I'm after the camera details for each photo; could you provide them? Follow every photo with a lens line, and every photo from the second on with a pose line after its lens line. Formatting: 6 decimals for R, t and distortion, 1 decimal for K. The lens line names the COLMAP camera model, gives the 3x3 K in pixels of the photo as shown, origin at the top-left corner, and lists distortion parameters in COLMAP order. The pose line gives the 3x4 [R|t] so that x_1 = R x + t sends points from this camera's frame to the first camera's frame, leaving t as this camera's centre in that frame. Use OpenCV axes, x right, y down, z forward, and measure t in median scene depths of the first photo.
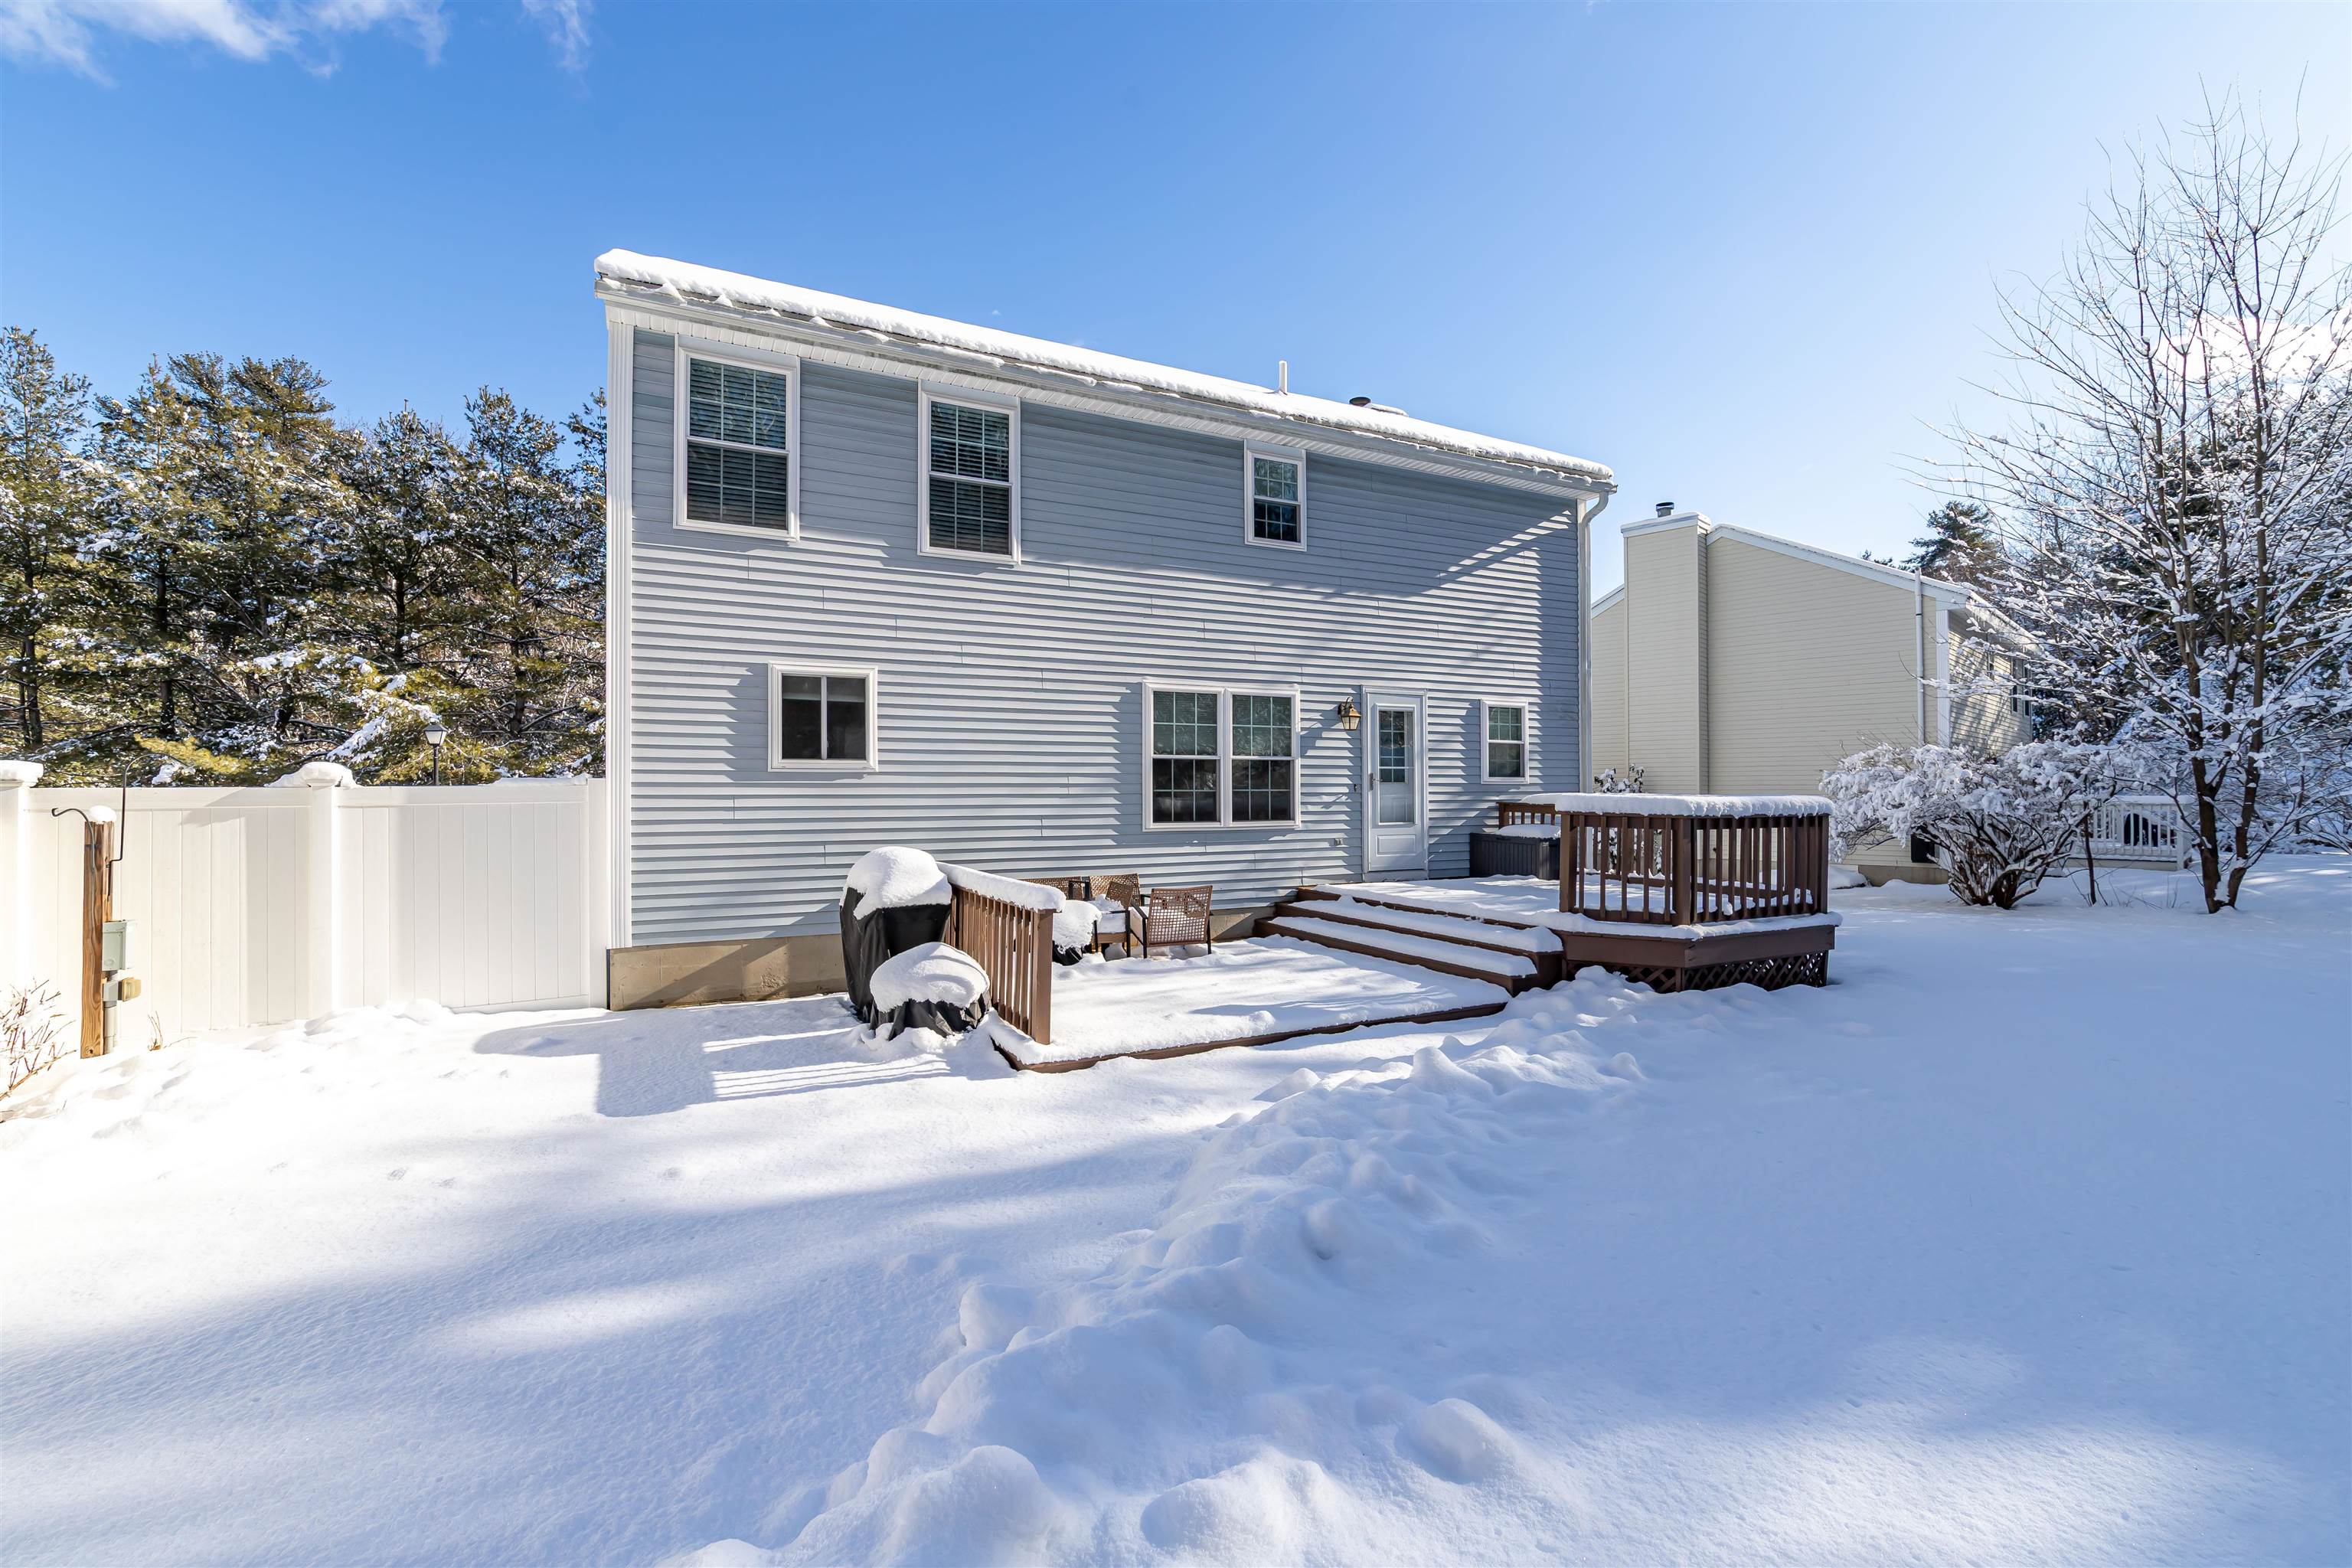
lens RADIAL K [[1031.7, 0, 1209.7], [0, 1031.7, 790.5], [0, 0, 1]] dist [-0.000688, -0.000130]
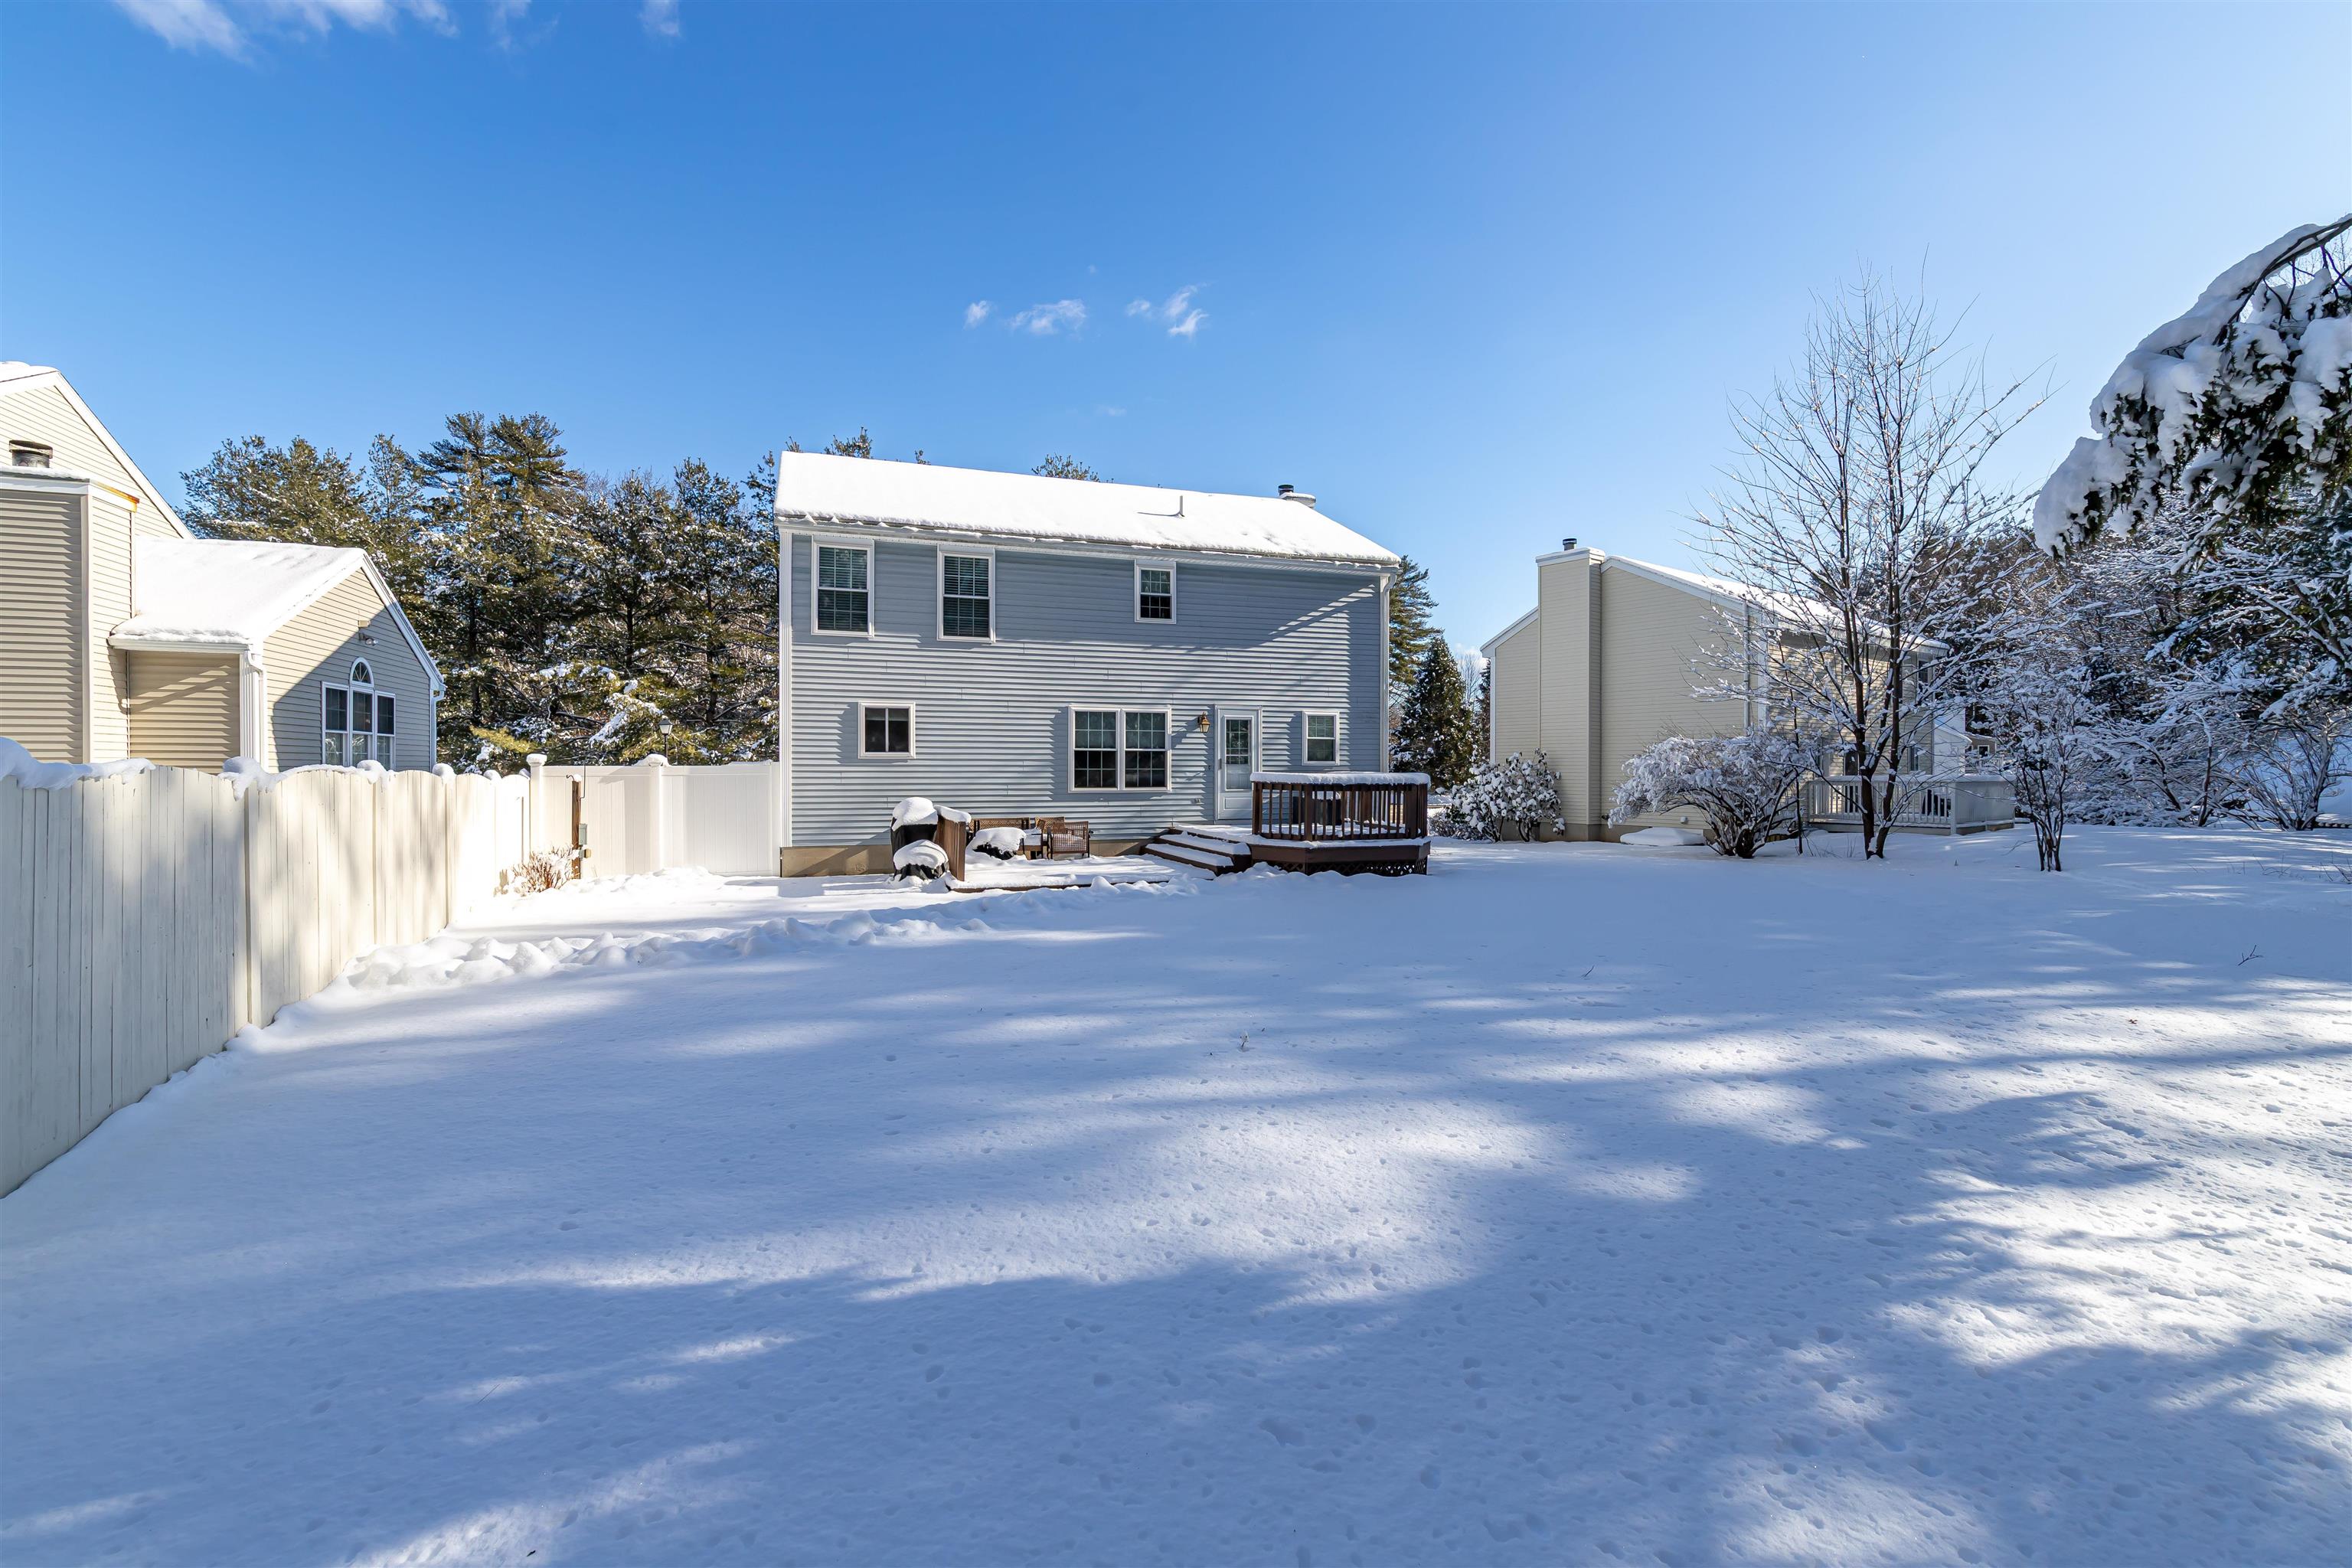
lens RADIAL K [[1000.2, 0, 1185.5], [0, 1000.2, 781.1], [0, 0, 1]] dist [0.000730, -0.000083]
pose [[0.990485, 0.006044, -0.137486, 0.333998], [-0.004012, 0.999879, 0.015053, -0.005224], [0.137560, -0.014358, 0.990389, -0.588894]]
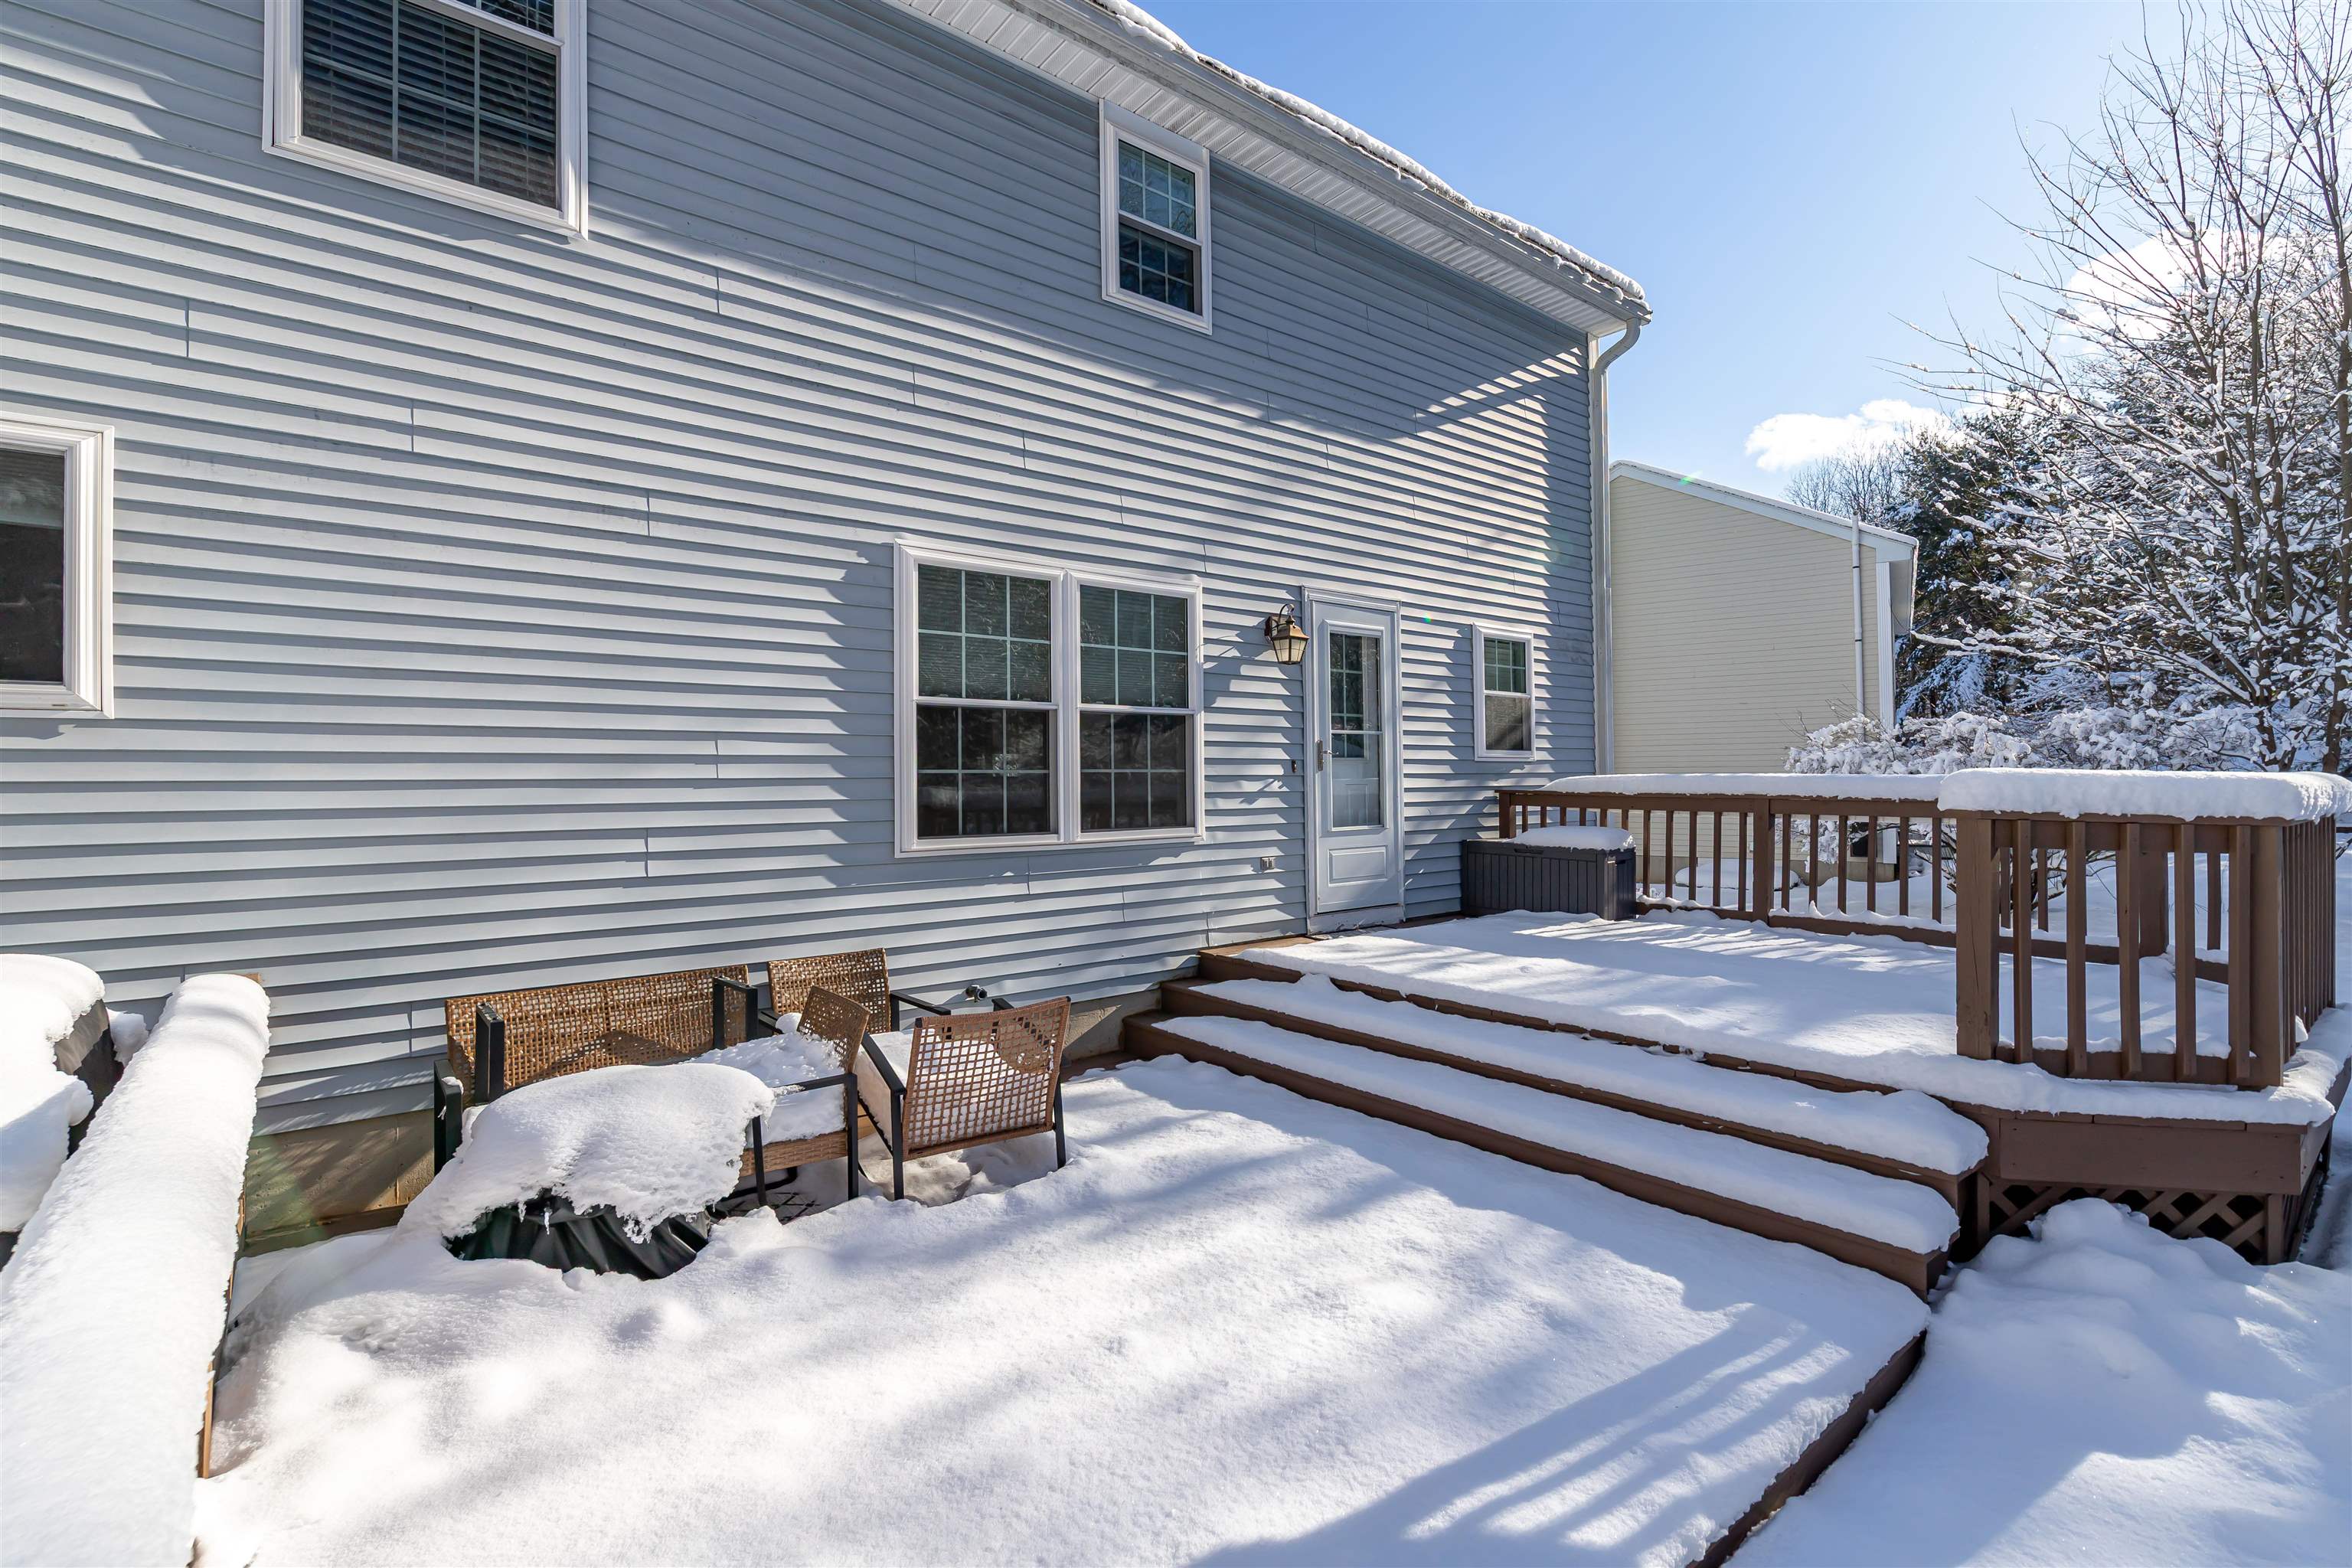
lens RADIAL K [[1129.8, 0, 1284.6], [0, 1129.8, 768.3], [0, 0, 1]] dist [-0.002601, -0.000464]
pose [[0.967450, -0.003572, 0.253039, -0.021584], [0.006106, 0.999939, -0.009230, 0.004120], [-0.252990, 0.010474, 0.967412, 0.419259]]
